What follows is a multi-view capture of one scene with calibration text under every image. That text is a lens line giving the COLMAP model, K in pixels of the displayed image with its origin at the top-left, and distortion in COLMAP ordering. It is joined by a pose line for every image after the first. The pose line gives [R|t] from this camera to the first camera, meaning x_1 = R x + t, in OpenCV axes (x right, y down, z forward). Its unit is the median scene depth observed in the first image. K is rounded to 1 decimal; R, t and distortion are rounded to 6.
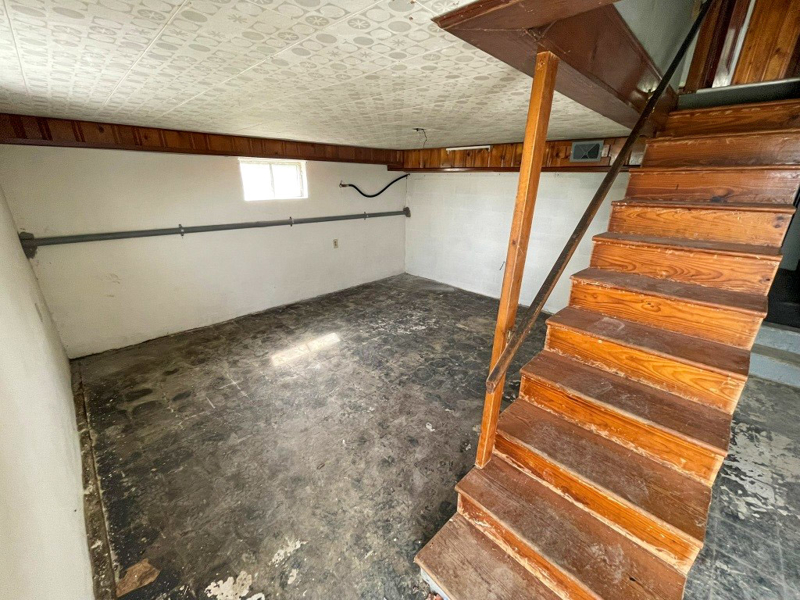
lens RADIAL K [[324.6, 0, 398.5], [0, 324.6, 306.0], [0, 0, 1]] dist [0.000700, -0.001515]
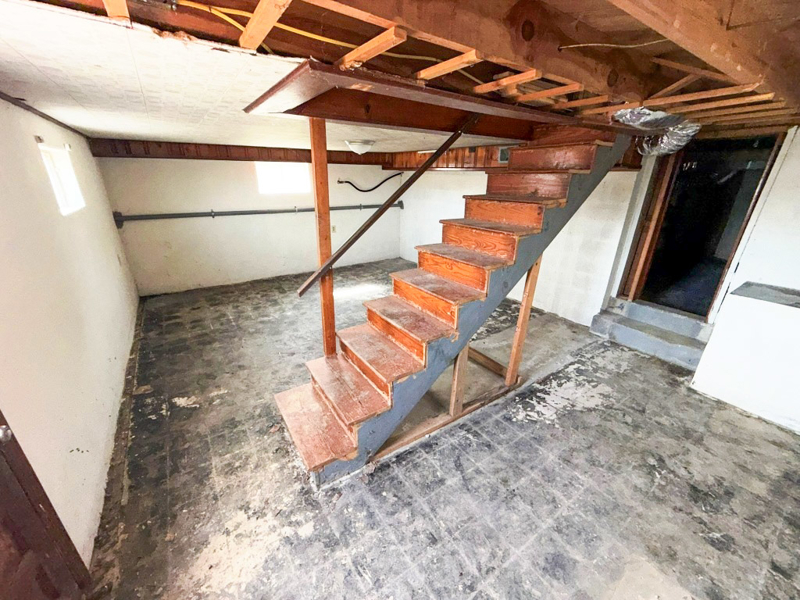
lens RADIAL K [[318.3, 0, 393.9], [0, 318.3, 306.8], [0, 0, 1]] dist [-0.003269, 0.001239]
pose [[0.981422, 0.072965, -0.177448, 0.648276], [-0.069142, 0.997224, 0.027642, 0.133080], [0.178972, -0.014860, 0.983742, -0.392535]]
